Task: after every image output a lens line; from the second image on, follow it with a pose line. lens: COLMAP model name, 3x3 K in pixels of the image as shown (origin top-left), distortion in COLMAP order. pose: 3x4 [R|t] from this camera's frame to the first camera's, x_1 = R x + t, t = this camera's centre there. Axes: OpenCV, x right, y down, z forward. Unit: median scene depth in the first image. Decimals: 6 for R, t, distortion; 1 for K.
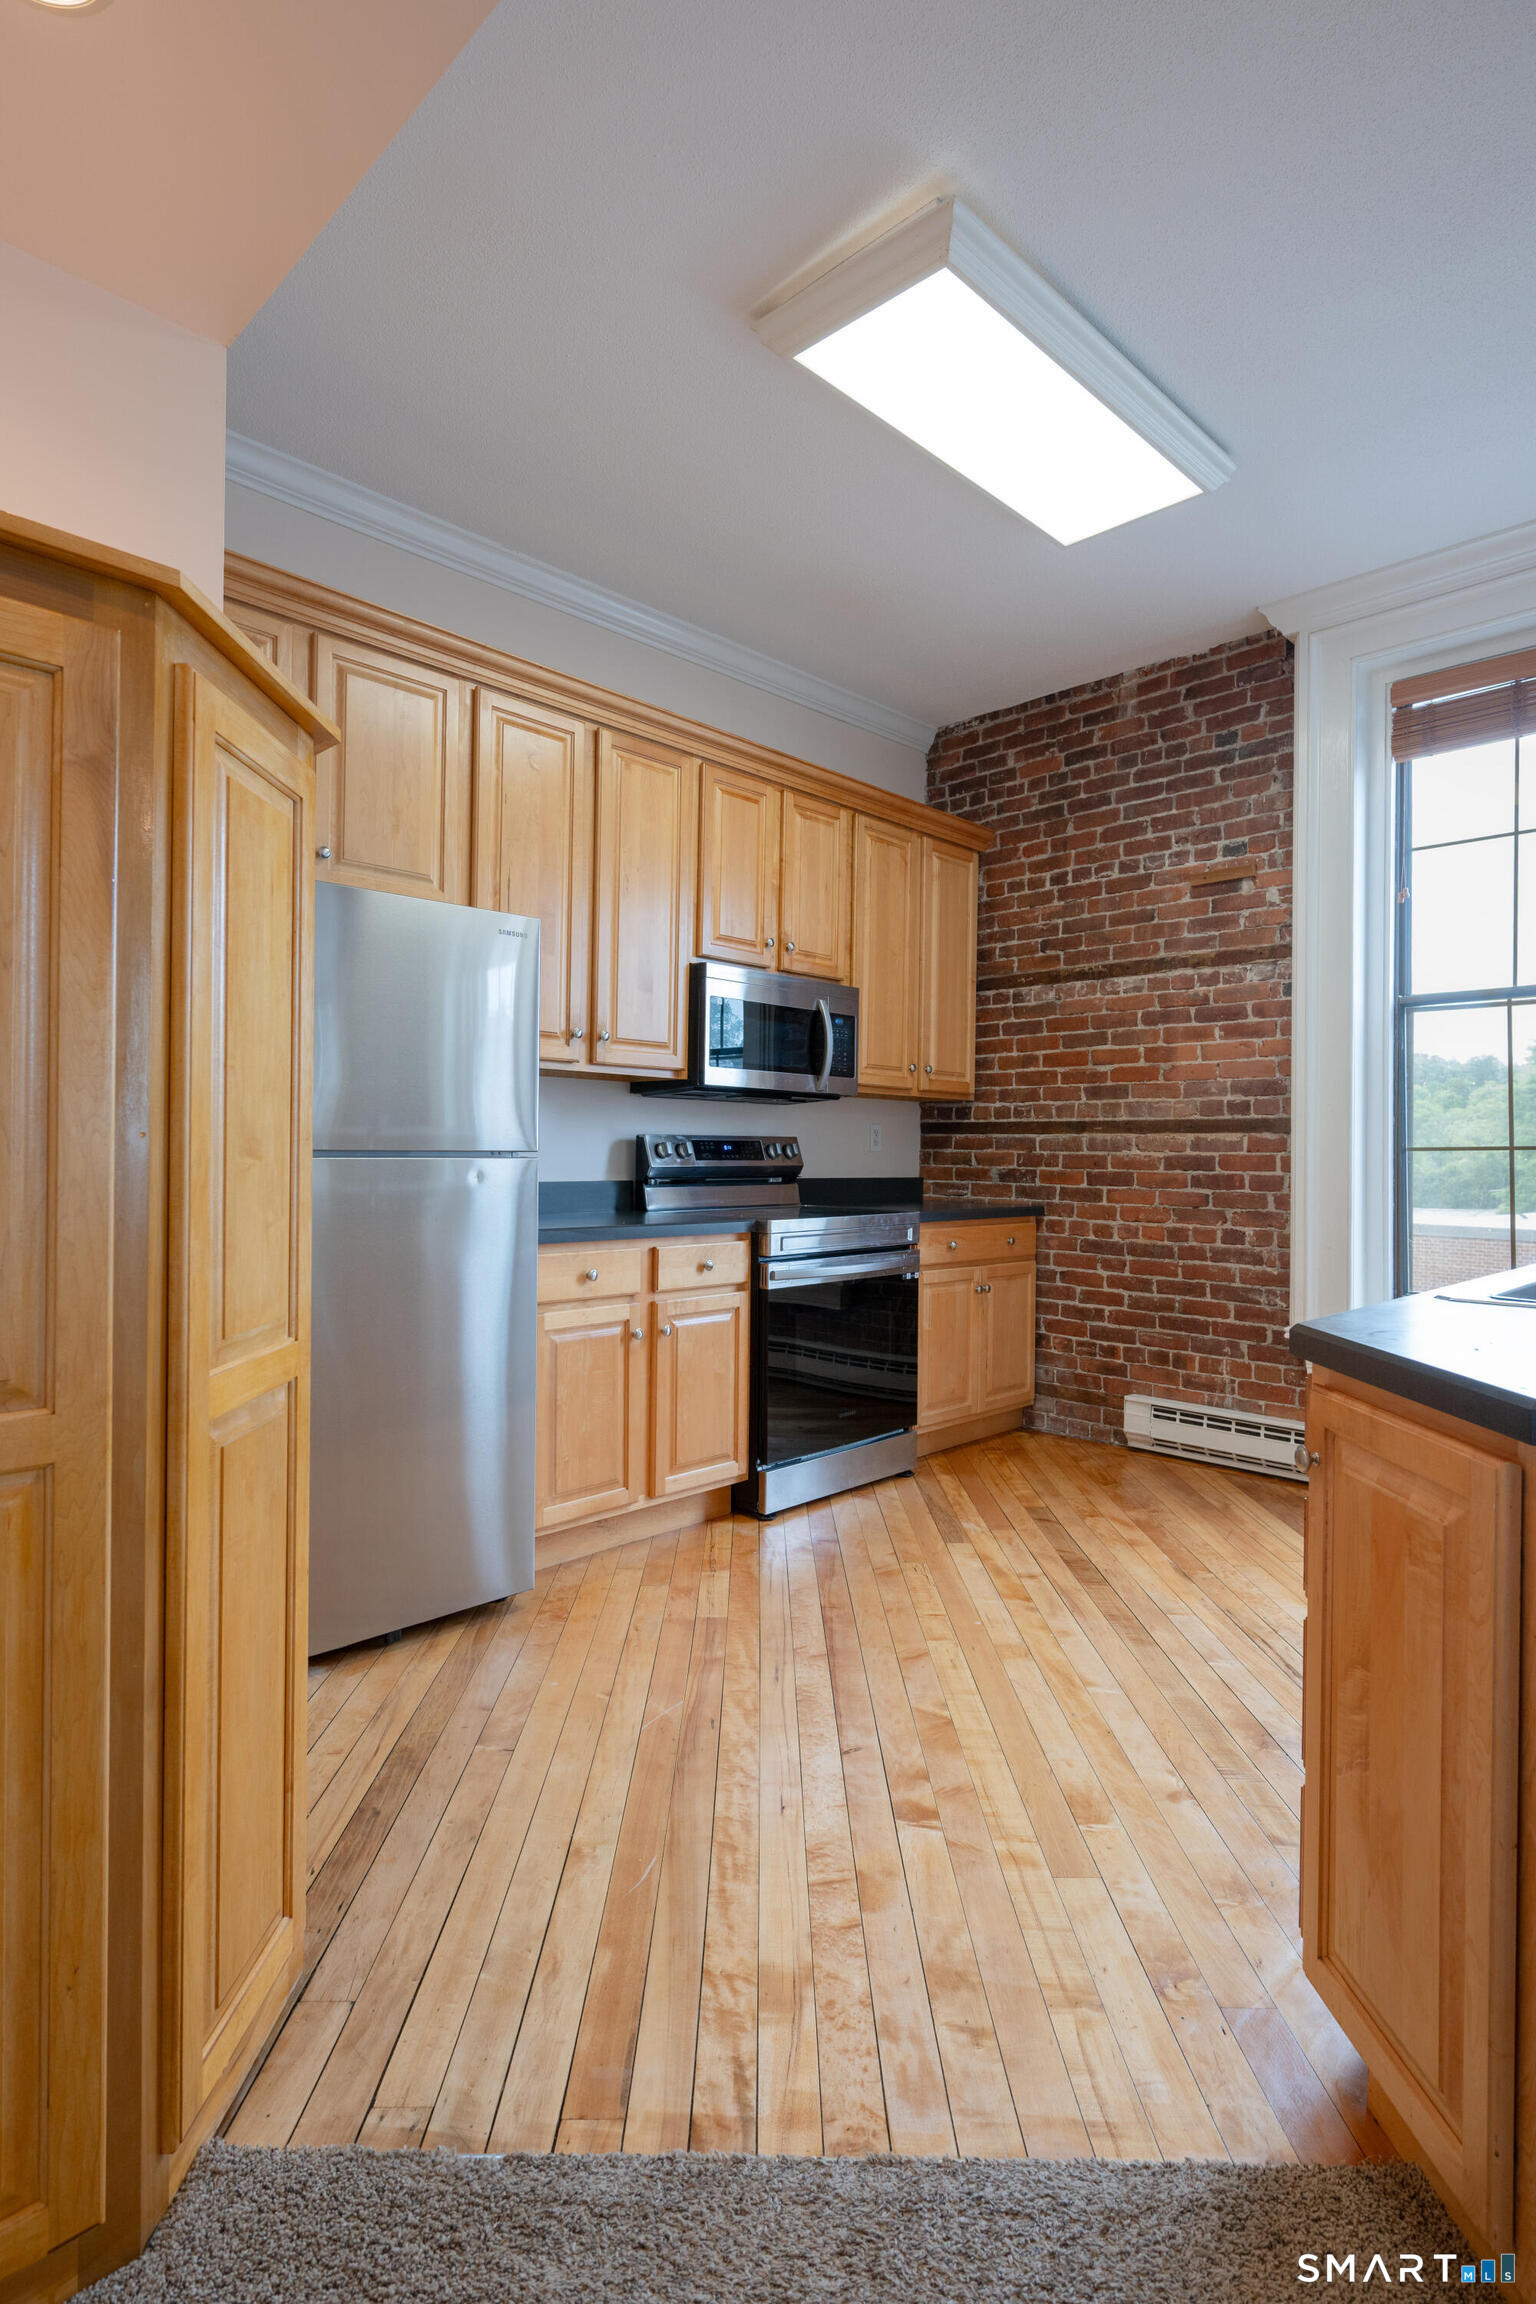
lens RADIAL K [[1185.4, 0, 767.5], [0, 1185.4, 1152.6], [0, 0, 1]] dist [-0.000756, -0.000021]
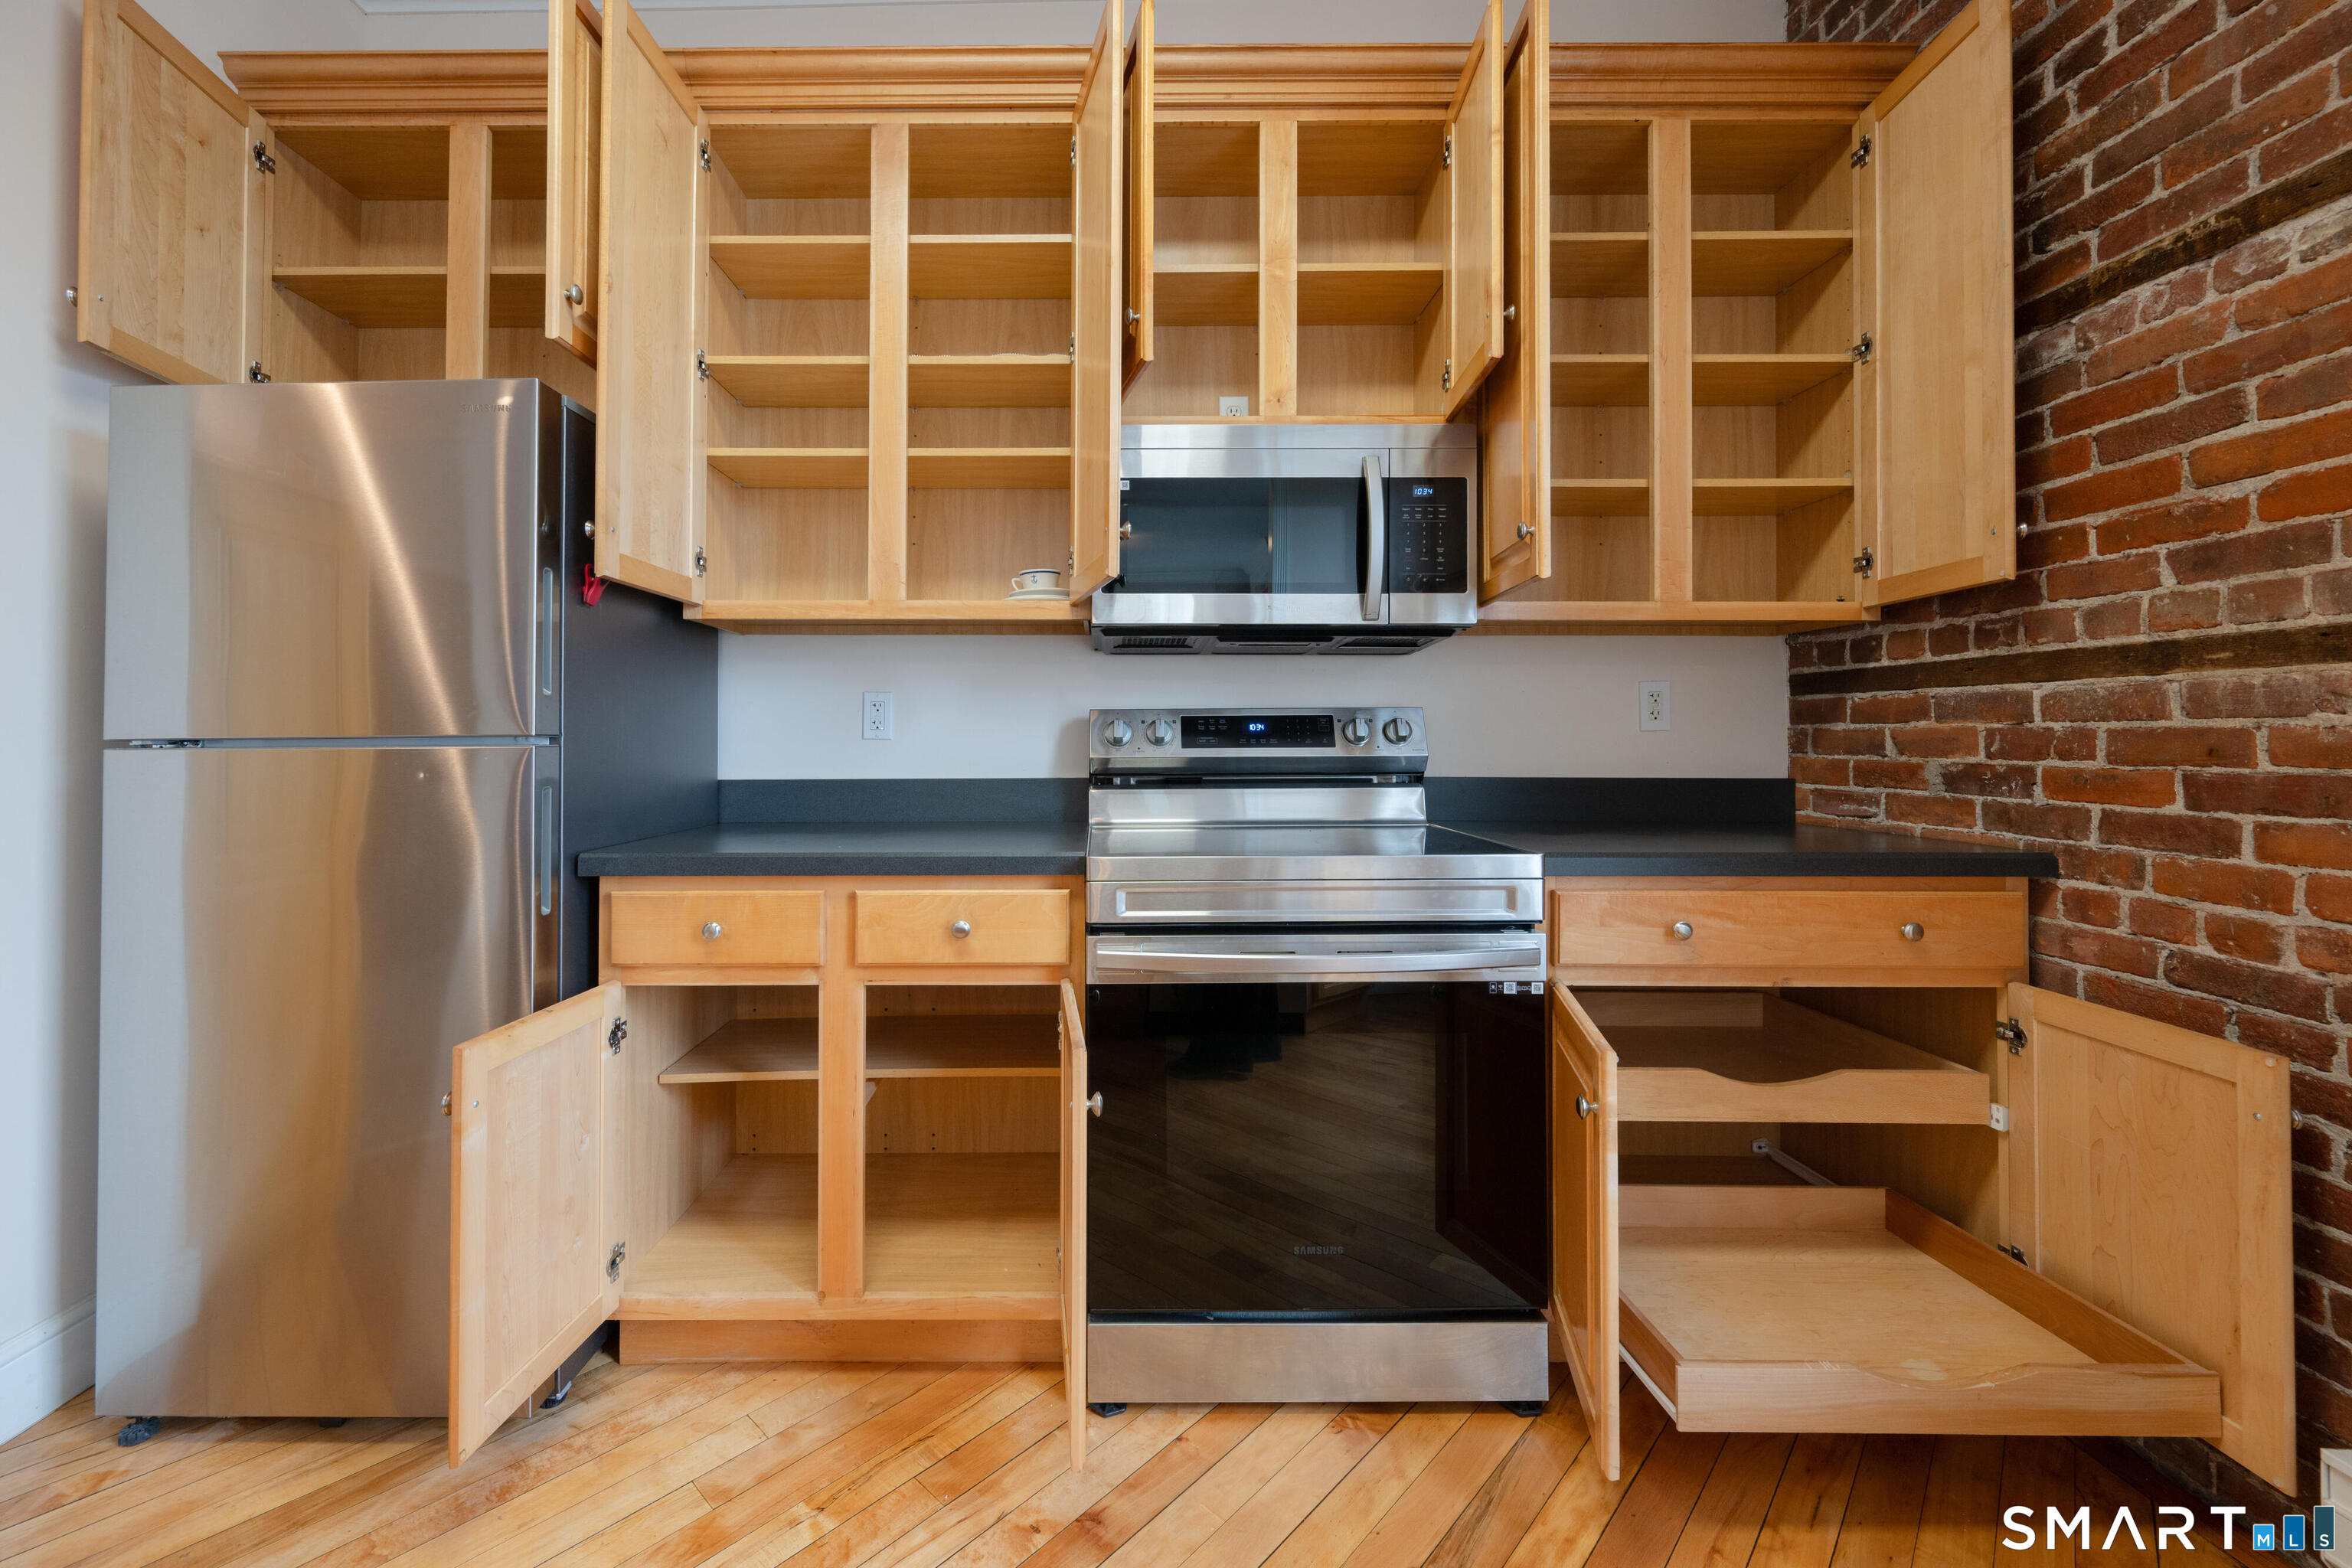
lens RADIAL K [[930.4, 0, 1171.5], [0, 930.4, 729.2], [0, 0, 1]] dist [-0.004327, -0.000215]
pose [[0.697770, -0.019314, -0.716061, 0.253874], [0.007165, 0.999775, -0.019985, 0.005665], [0.716286, 0.008814, 0.697751, 0.559248]]
